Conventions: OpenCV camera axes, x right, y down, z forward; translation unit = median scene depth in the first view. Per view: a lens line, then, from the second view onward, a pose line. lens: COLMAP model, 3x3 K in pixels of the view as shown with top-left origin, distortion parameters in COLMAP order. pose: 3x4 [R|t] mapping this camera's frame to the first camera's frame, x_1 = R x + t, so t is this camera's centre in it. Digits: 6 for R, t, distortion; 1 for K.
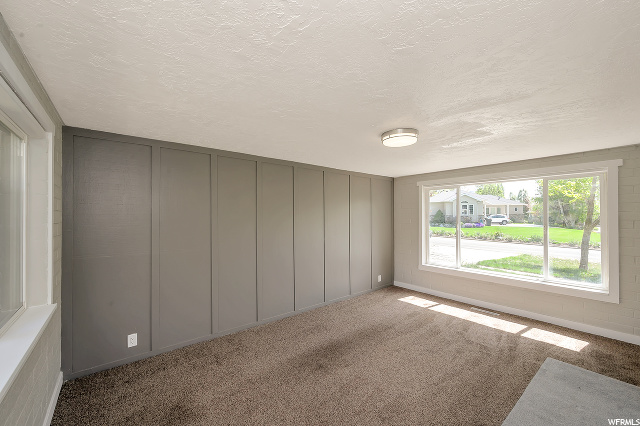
lens RADIAL K [[256.0, 0, 307.0], [0, 256.0, 212.1], [0, 0, 1]] dist [0.000103, 0.000070]
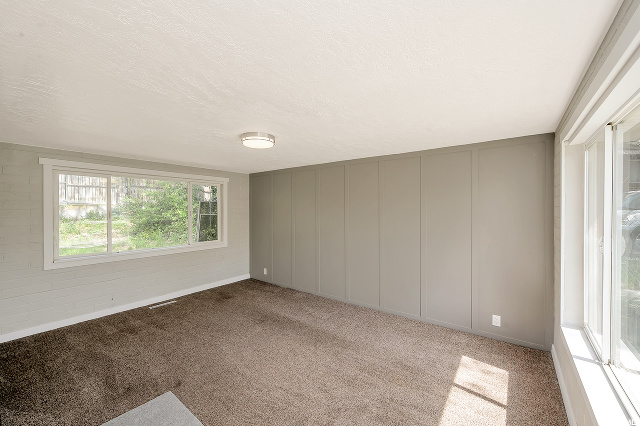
lens RADIAL K [[256.0, 0, 307.0], [0, 256.0, 212.1], [0, 0, 1]] dist [0.000103, 0.000070]
pose [[0.233692, 0.008416, -0.972274, 0.940775], [0.010739, 0.999879, 0.011236, 0.022167], [0.972251, -0.013067, 0.233573, 0.630330]]
